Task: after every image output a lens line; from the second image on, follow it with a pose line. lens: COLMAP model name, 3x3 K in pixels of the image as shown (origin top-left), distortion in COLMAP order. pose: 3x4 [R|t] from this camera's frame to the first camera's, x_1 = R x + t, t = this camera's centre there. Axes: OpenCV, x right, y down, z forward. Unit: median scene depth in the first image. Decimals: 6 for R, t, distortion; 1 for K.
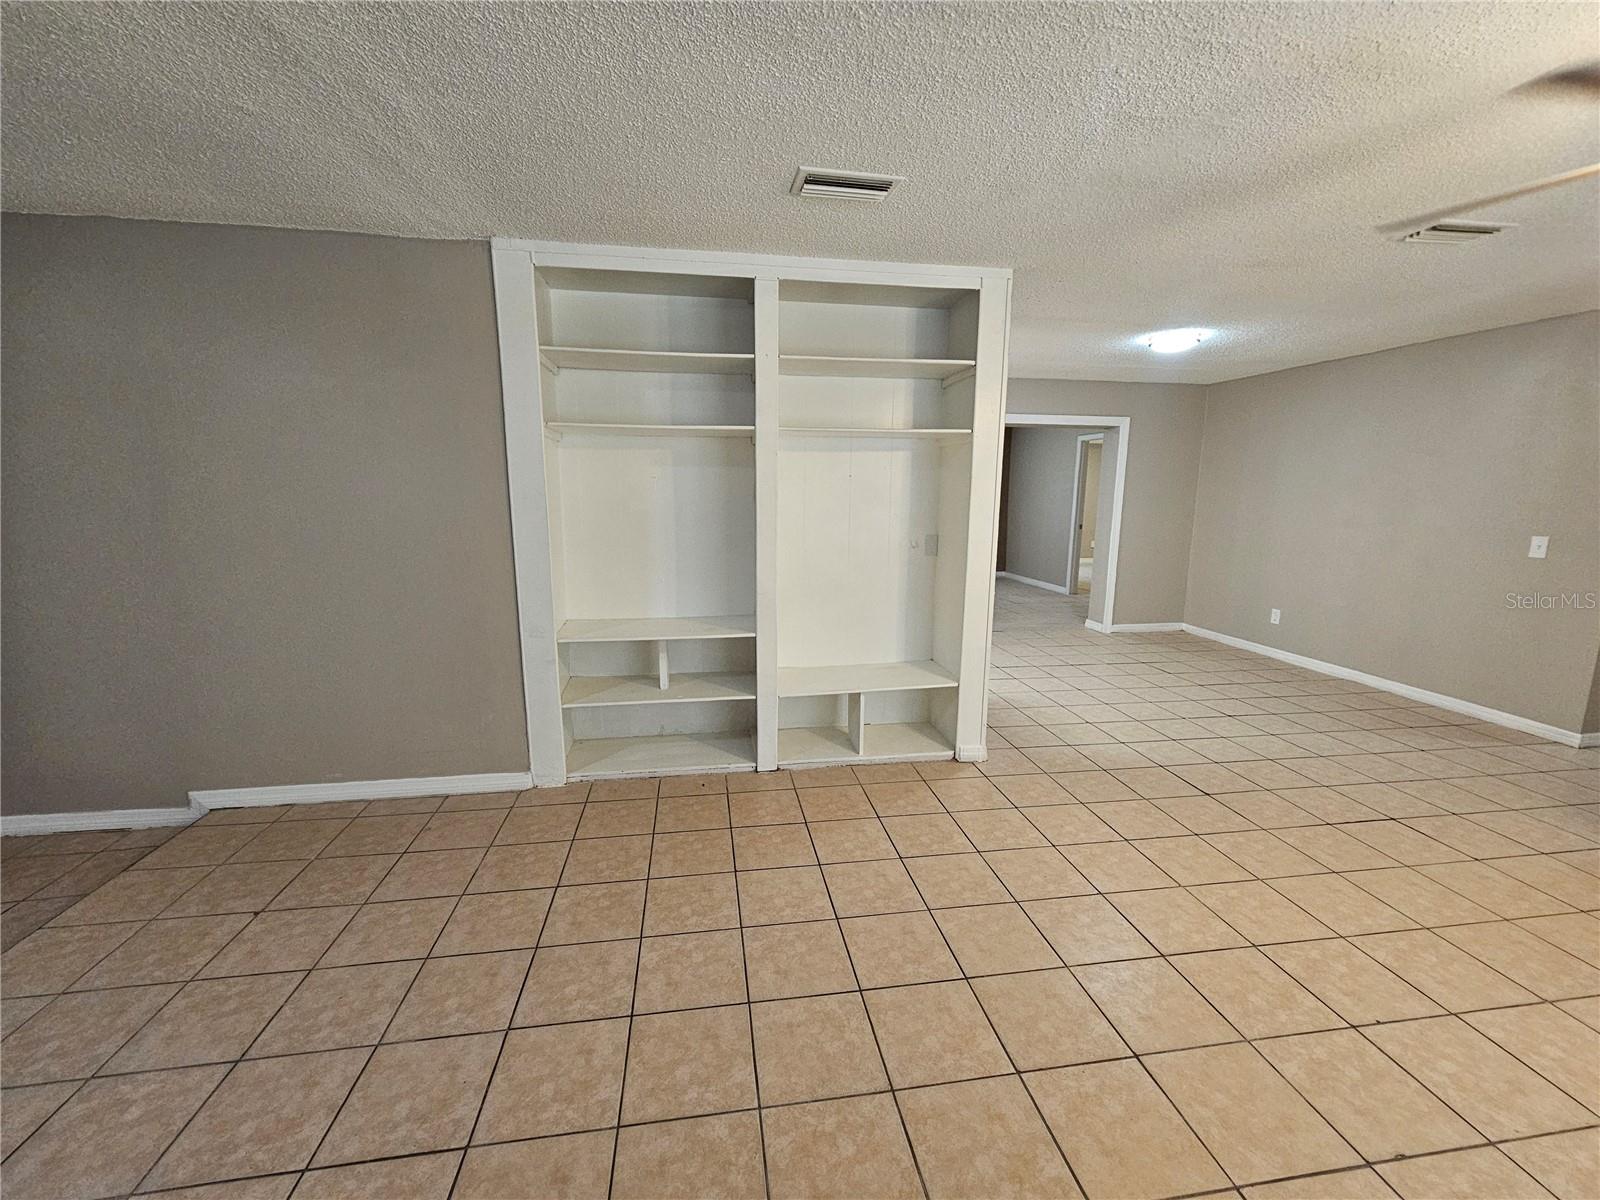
lens RADIAL K [[662.1, 0, 798.5], [0, 662.1, 612.0], [0, 0, 1]] dist [-0.000100, -0.000218]
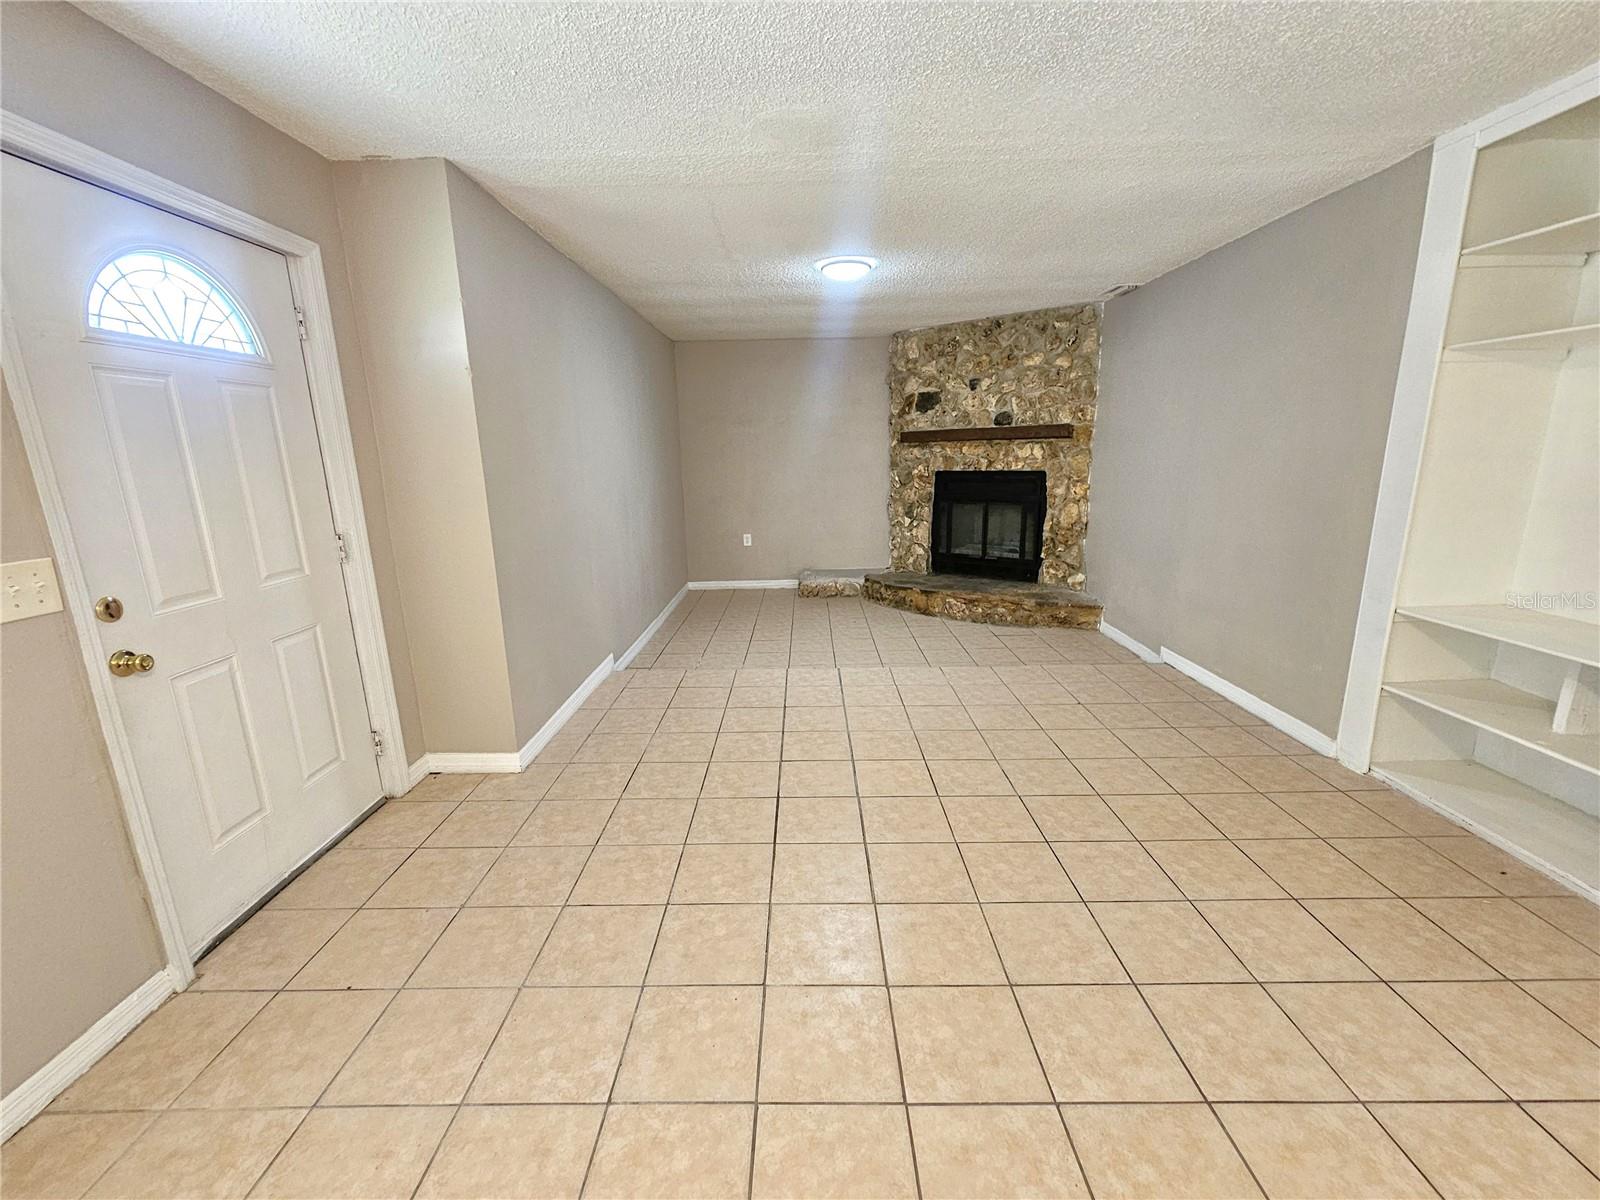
lens RADIAL K [[662.1, 0, 798.5], [0, 662.1, 612.0], [0, 0, 1]] dist [-0.000100, -0.000218]
pose [[-0.158583, 0.233493, -0.959339, 0.599663], [-0.175780, 0.949436, 0.260140, -0.040894], [0.971572, 0.209887, -0.109521, 0.360165]]
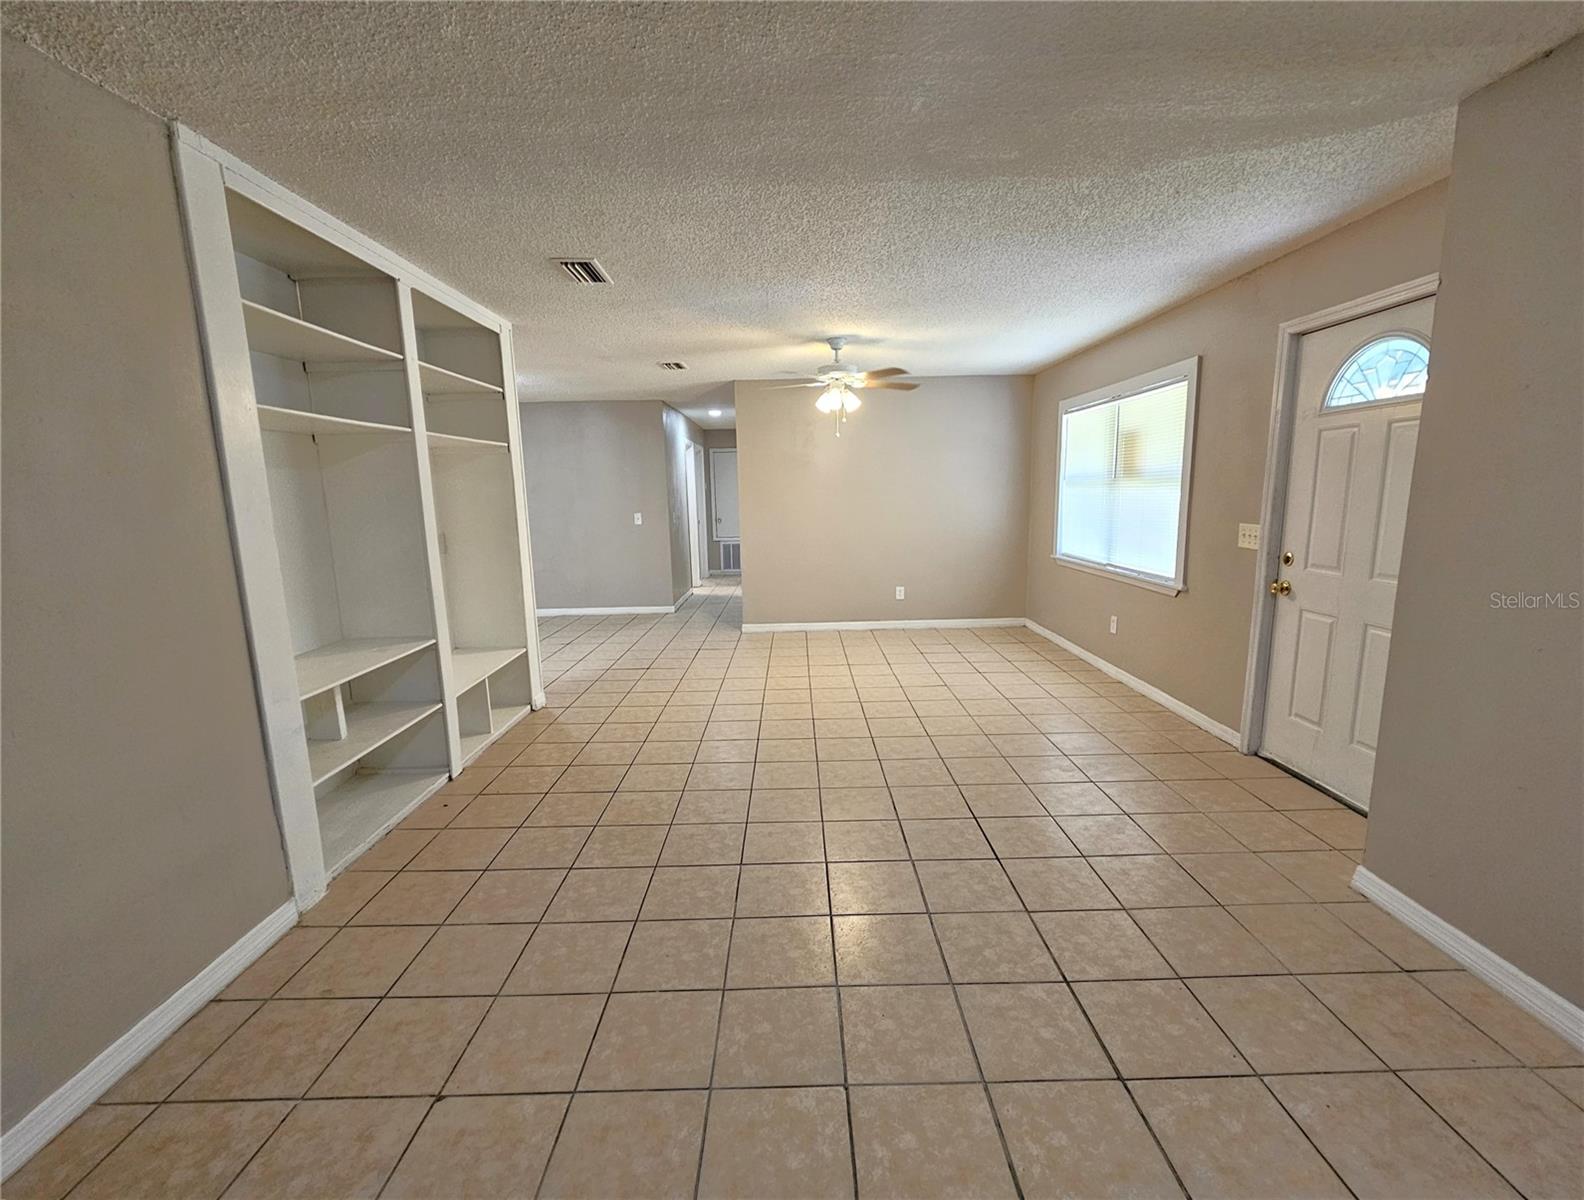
lens RADIAL K [[683.0, 0, 796.6], [0, 683.0, 606.4], [0, 0, 1]] dist [0.000728, -0.000001]
pose [[0.144214, -0.175664, 0.973830, -1.051497], [0.218292, 0.965521, 0.141838, -0.042814], [-0.965169, 0.192124, 0.177588, 0.324951]]
